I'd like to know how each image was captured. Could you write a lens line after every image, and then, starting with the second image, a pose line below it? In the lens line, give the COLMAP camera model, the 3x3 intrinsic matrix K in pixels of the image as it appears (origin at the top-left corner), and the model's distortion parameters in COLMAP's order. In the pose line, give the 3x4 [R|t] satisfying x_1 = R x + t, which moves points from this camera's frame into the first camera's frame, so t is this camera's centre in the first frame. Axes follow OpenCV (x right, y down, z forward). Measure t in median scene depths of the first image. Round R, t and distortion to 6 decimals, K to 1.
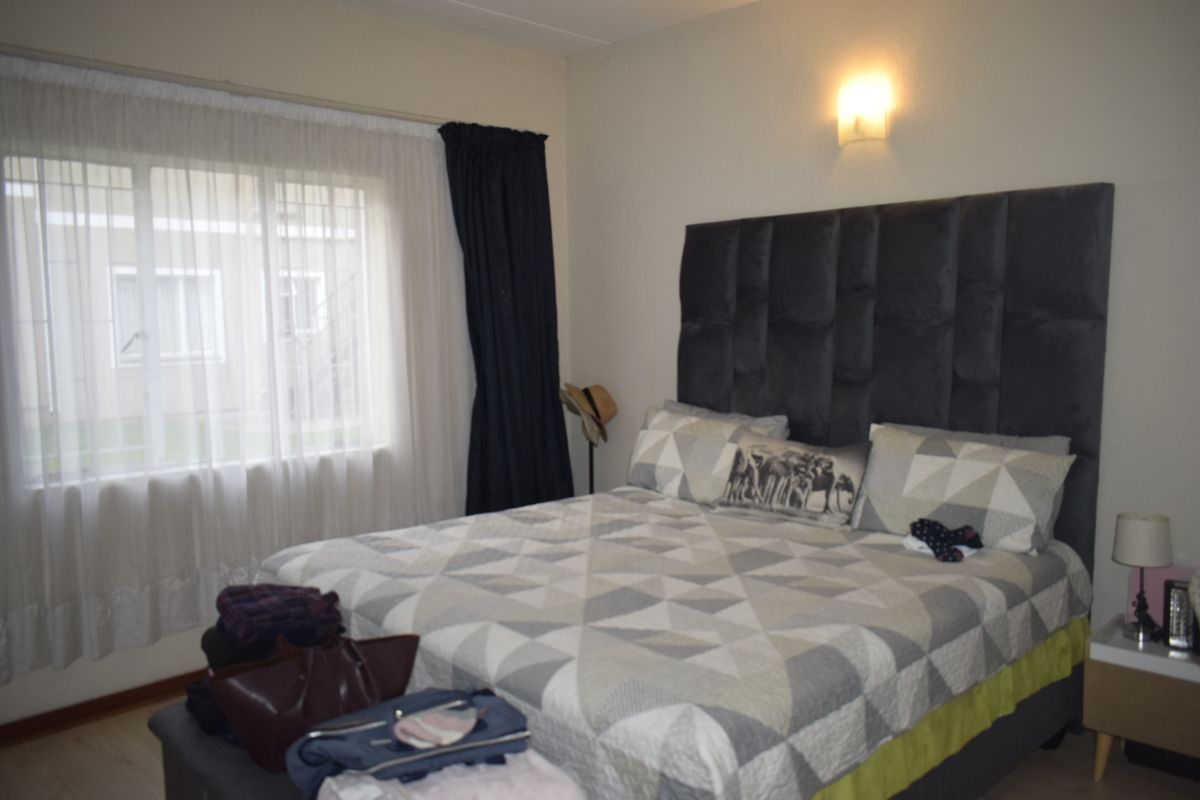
lens RADIAL K [[959.5, 0, 600.0], [0, 959.5, 400.0], [0, 0, 1]] dist [-0.001226, 0.004799]
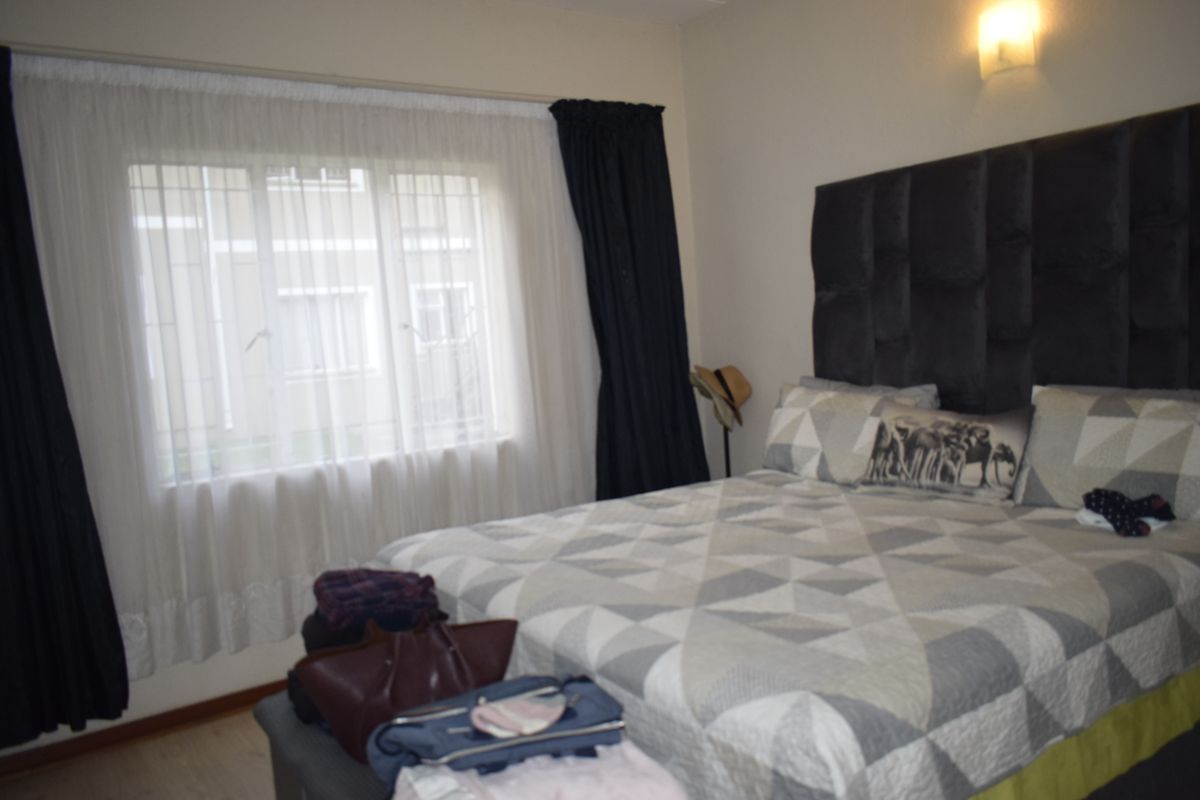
lens RADIAL K [[959.5, 0, 600.0], [0, 959.5, 400.0], [0, 0, 1]] dist [-0.001226, 0.004799]
pose [[0.984901, -0.044447, -0.167316, 0.046989], [0.043012, 0.999000, -0.012188, 0.039562], [0.167691, 0.004807, 0.985828, 0.079979]]
